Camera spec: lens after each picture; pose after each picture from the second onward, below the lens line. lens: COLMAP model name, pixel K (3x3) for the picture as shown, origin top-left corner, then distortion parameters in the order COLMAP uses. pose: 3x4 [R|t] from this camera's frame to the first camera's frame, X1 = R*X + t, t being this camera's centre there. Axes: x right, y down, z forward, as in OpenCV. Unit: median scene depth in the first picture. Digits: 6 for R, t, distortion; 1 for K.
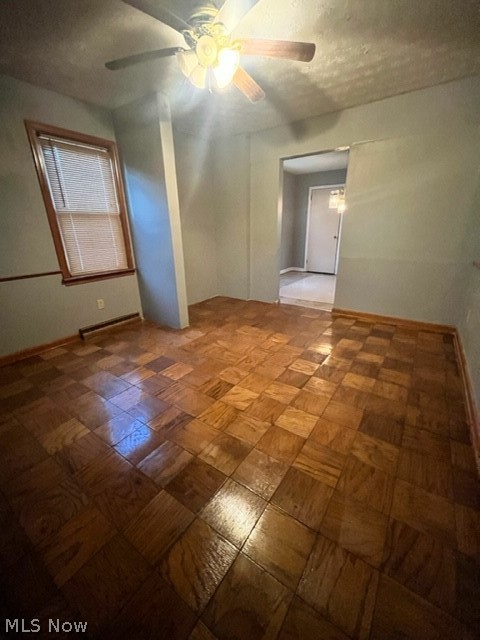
lens RADIAL K [[260.7, 0, 241.2], [0, 260.7, 318.9], [0, 0, 1]] dist [-0.003552, -0.000245]
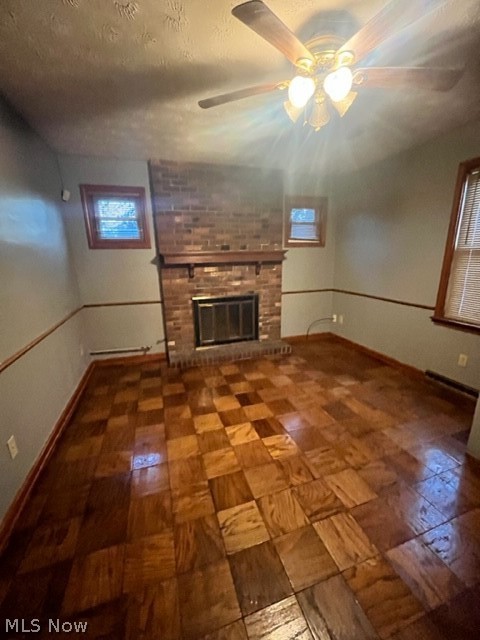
lens RADIAL K [[260.7, 0, 240.9], [0, 260.7, 320.8], [0, 0, 1]] dist [-0.003552, -0.000245]
pose [[-0.589461, 0.235491, -0.772709, 0.602360], [-0.245459, 0.859118, 0.449073, -0.483022], [0.769601, 0.454380, -0.448613, 1.079977]]
